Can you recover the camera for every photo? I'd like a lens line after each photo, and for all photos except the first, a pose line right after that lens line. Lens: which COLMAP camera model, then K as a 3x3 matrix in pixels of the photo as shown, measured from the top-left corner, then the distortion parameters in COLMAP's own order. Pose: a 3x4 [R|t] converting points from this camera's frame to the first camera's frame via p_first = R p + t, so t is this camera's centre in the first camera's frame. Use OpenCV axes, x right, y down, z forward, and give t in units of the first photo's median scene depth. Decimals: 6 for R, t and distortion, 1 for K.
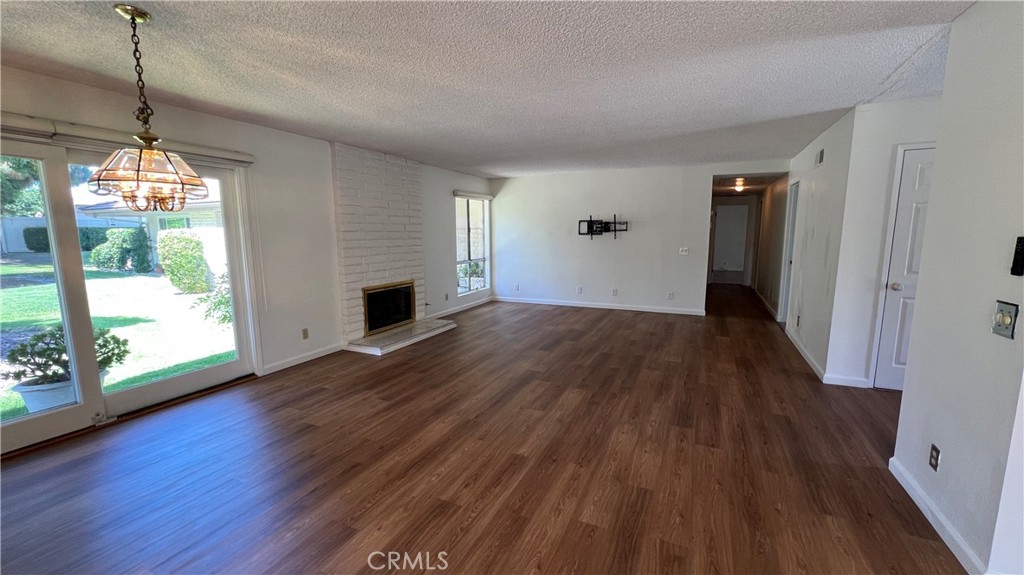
lens RADIAL K [[410.0, 0, 513.6], [0, 410.0, 291.6], [0, 0, 1]] dist [-0.001991, 0.000986]
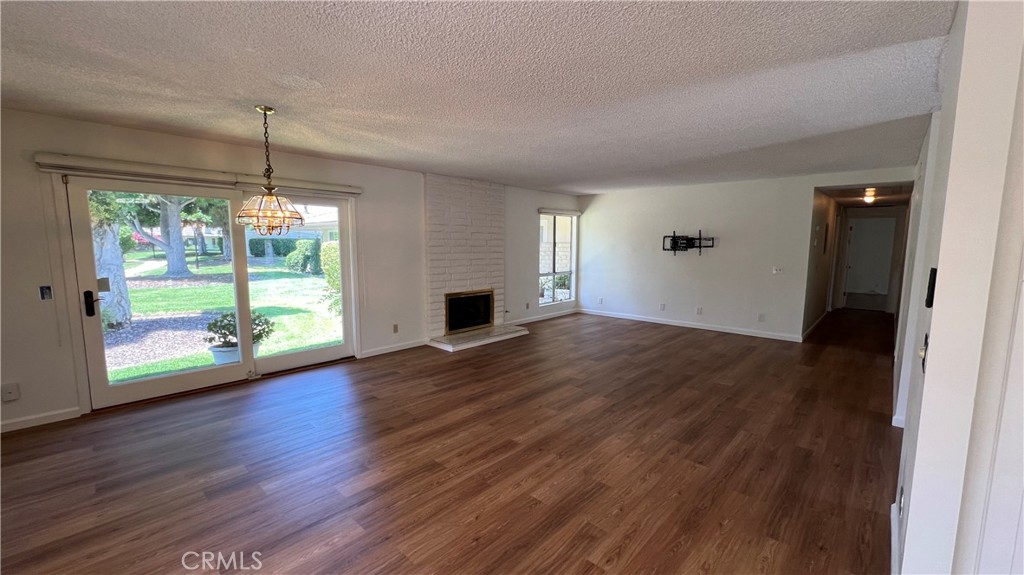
lens RADIAL K [[410.0, 0, 513.1], [0, 410.0, 292.2], [0, 0, 1]] dist [-0.001991, 0.000986]
pose [[0.952076, 0.044490, -0.302608, 0.230215], [-0.052619, 0.998438, -0.018762, -0.002297], [0.301301, 0.033786, 0.952930, -0.086772]]
